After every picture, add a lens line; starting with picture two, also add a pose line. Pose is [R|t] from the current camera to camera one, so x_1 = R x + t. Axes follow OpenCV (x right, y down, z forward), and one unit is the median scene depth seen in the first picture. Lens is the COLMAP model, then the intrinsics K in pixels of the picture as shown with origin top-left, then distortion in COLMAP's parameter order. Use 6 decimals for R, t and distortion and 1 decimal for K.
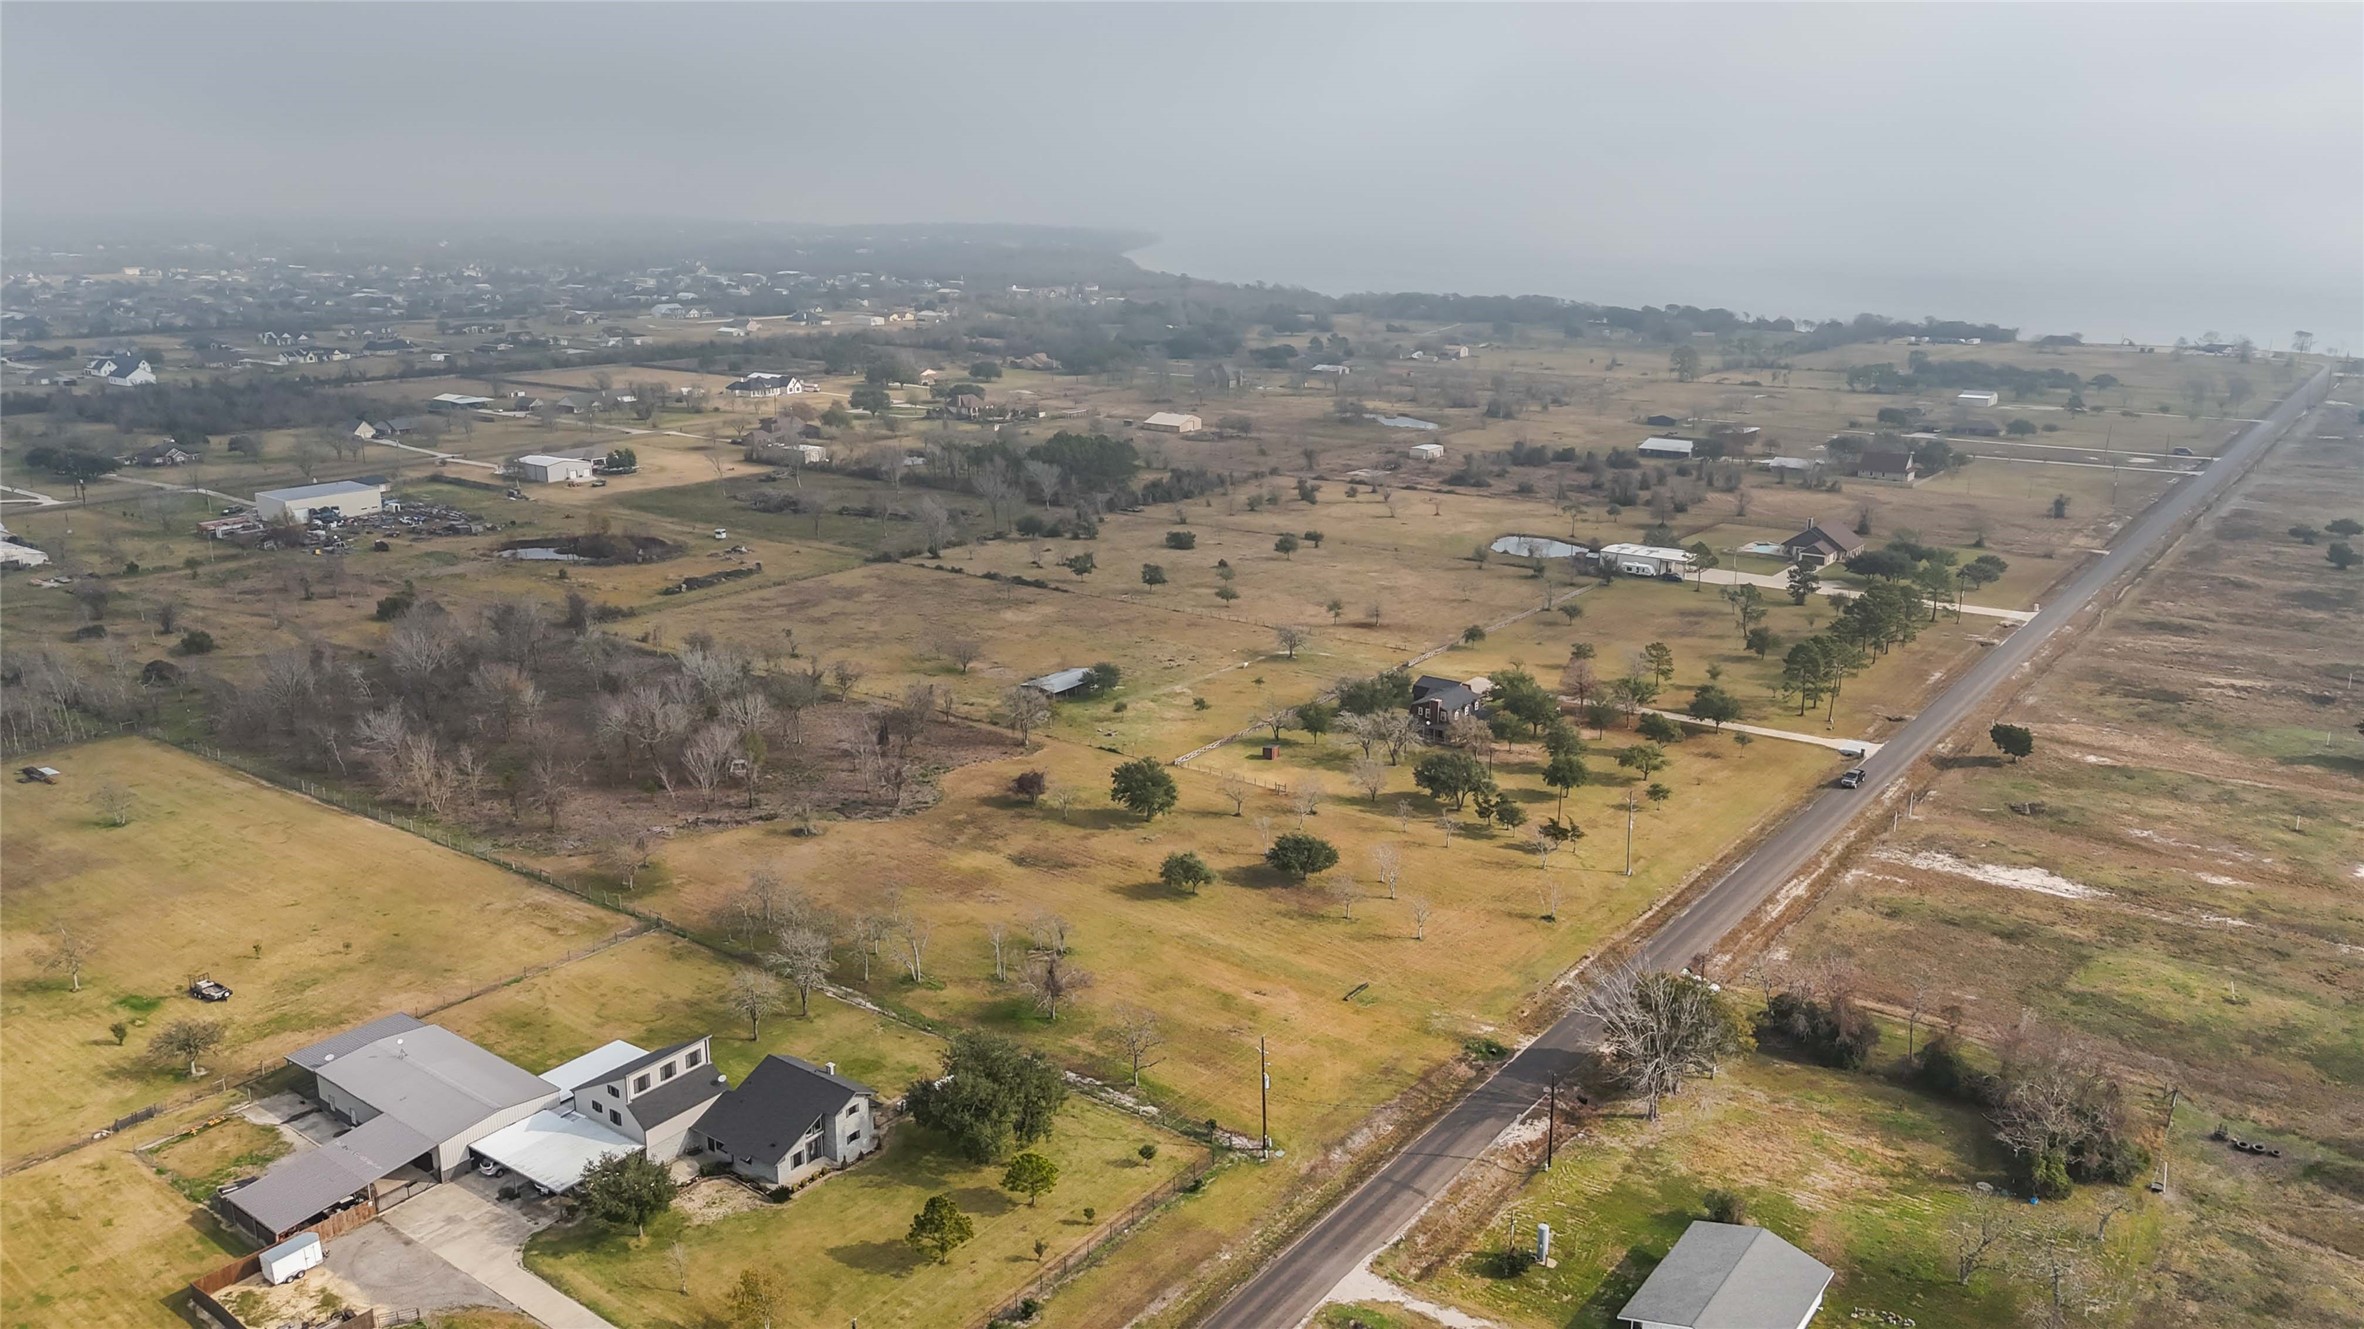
lens RADIAL K [[1711.8, 0, 1190.1], [0, 1711.8, 661.0], [0, 0, 1]] dist [0.088882, -0.088046]
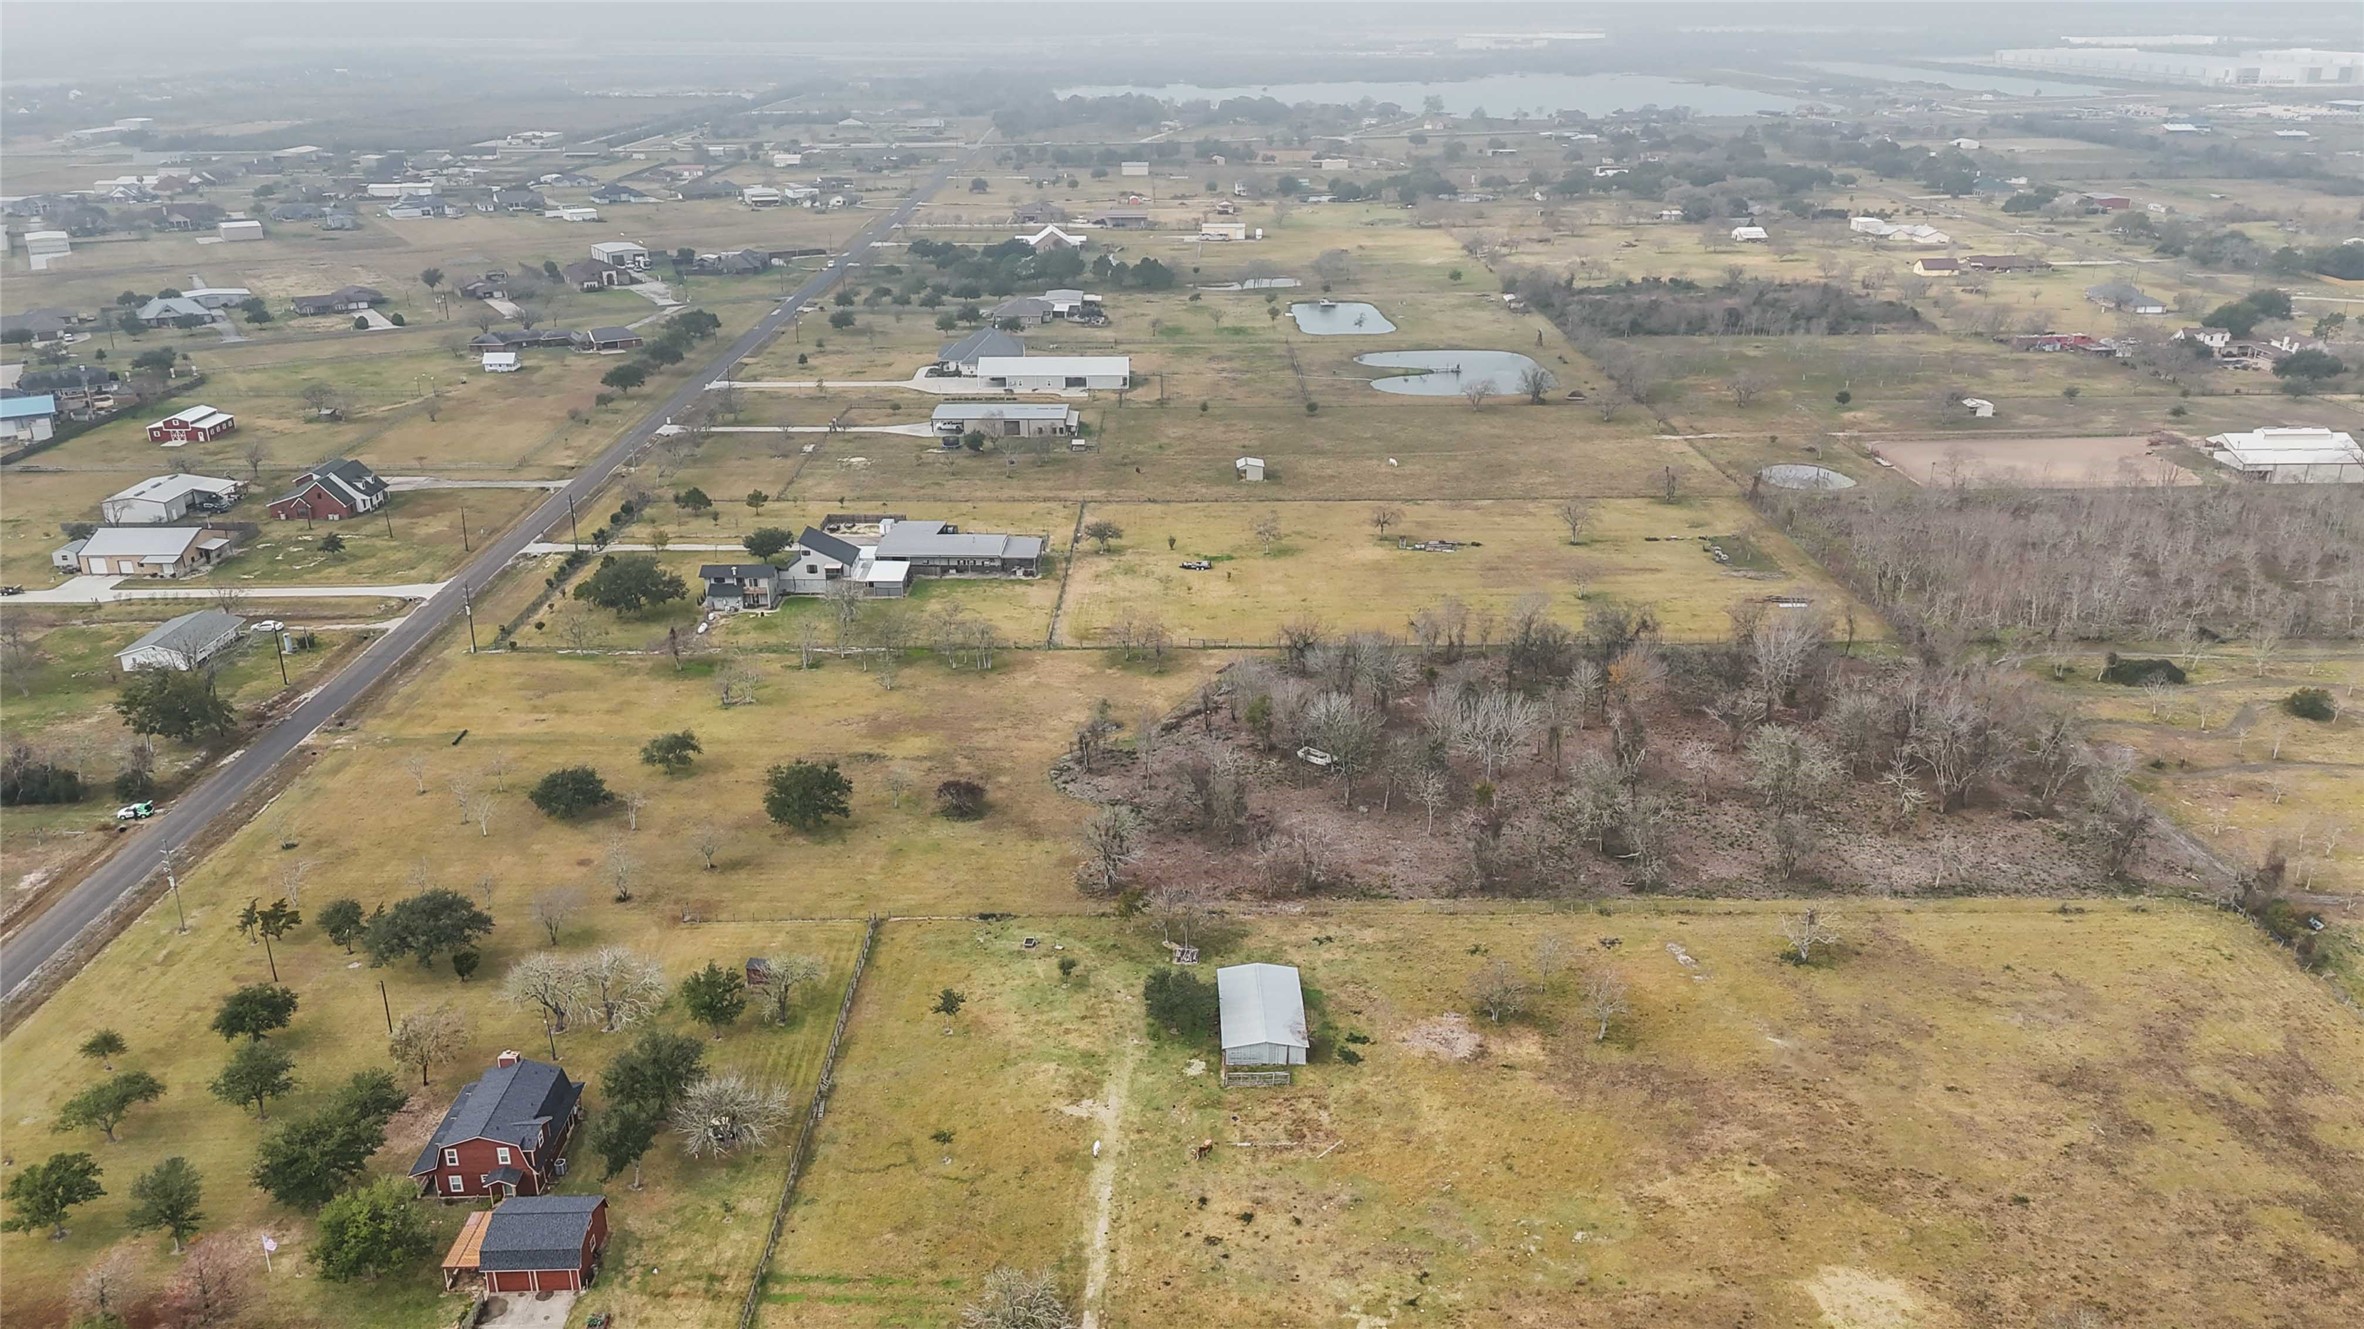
lens RADIAL K [[1711.8, 0, 1190.1], [0, 1711.8, 661.0], [0, 0, 1]] dist [0.088882, -0.088046]
pose [[-0.795220, 0.217002, -0.566159, 0.321080], [-0.156321, 0.828815, 0.537242, -0.515884], [0.585823, 0.515728, -0.625168, 1.761986]]
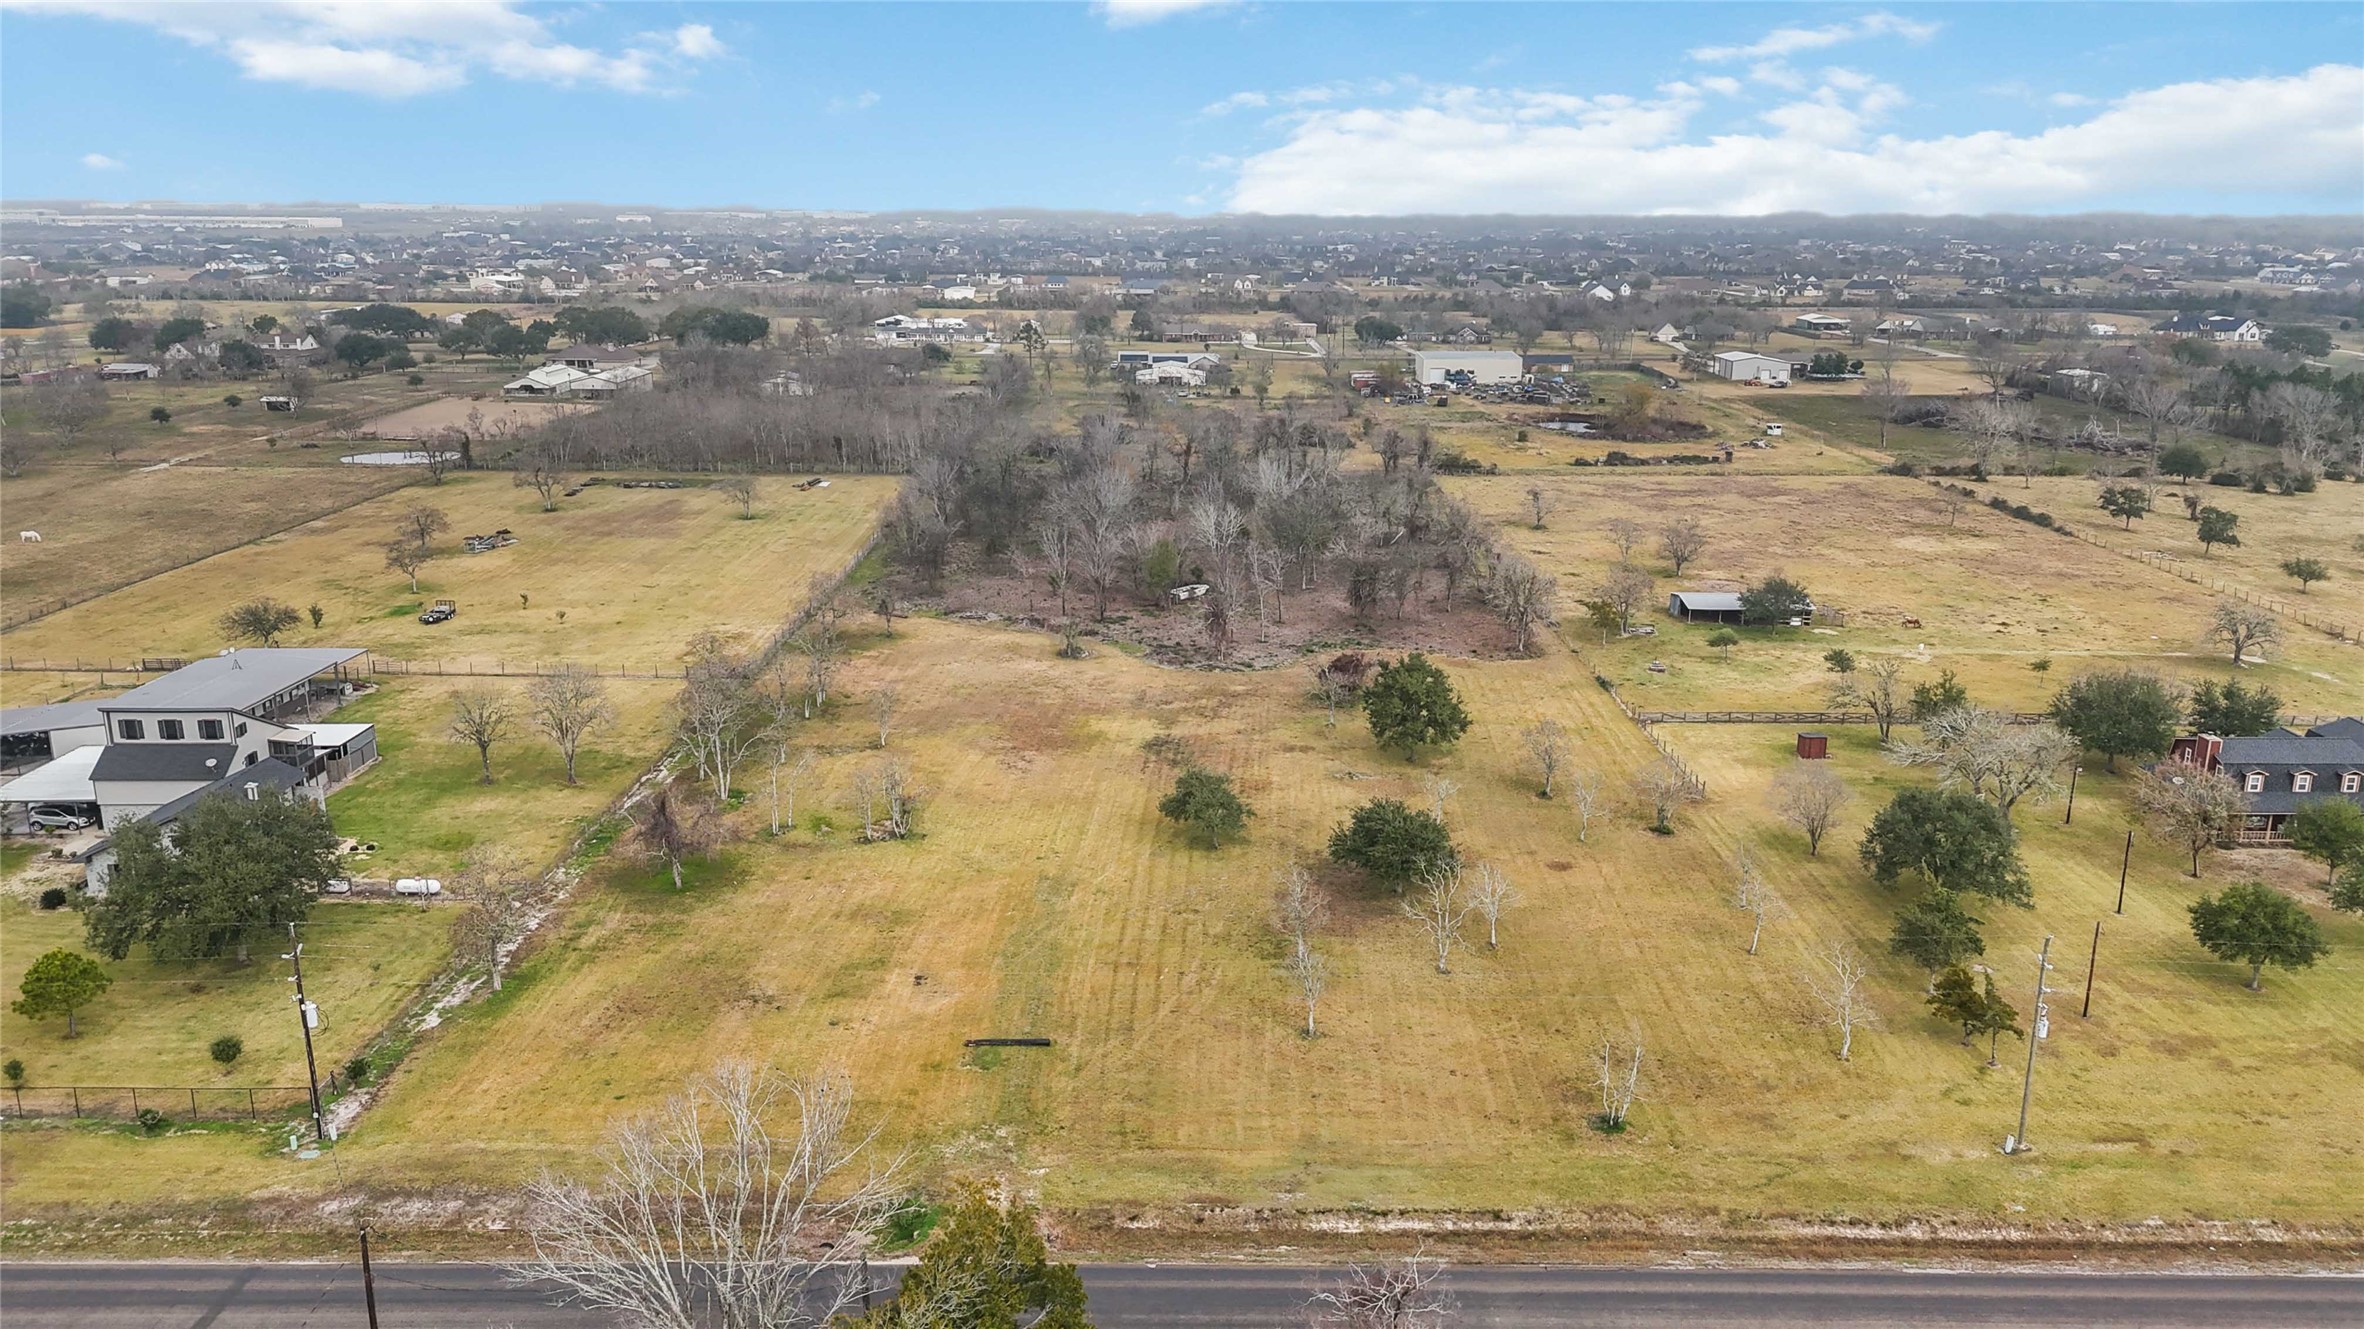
lens RADIAL K [[1711.8, 0, 1190.1], [0, 1711.8, 661.0], [0, 0, 1]] dist [0.088882, -0.088046]
pose [[0.592192, 0.209117, -0.778190, 0.430954], [-0.212415, 0.972093, 0.099579, 0.017348], [0.777296, 0.106329, 0.620085, 0.612078]]
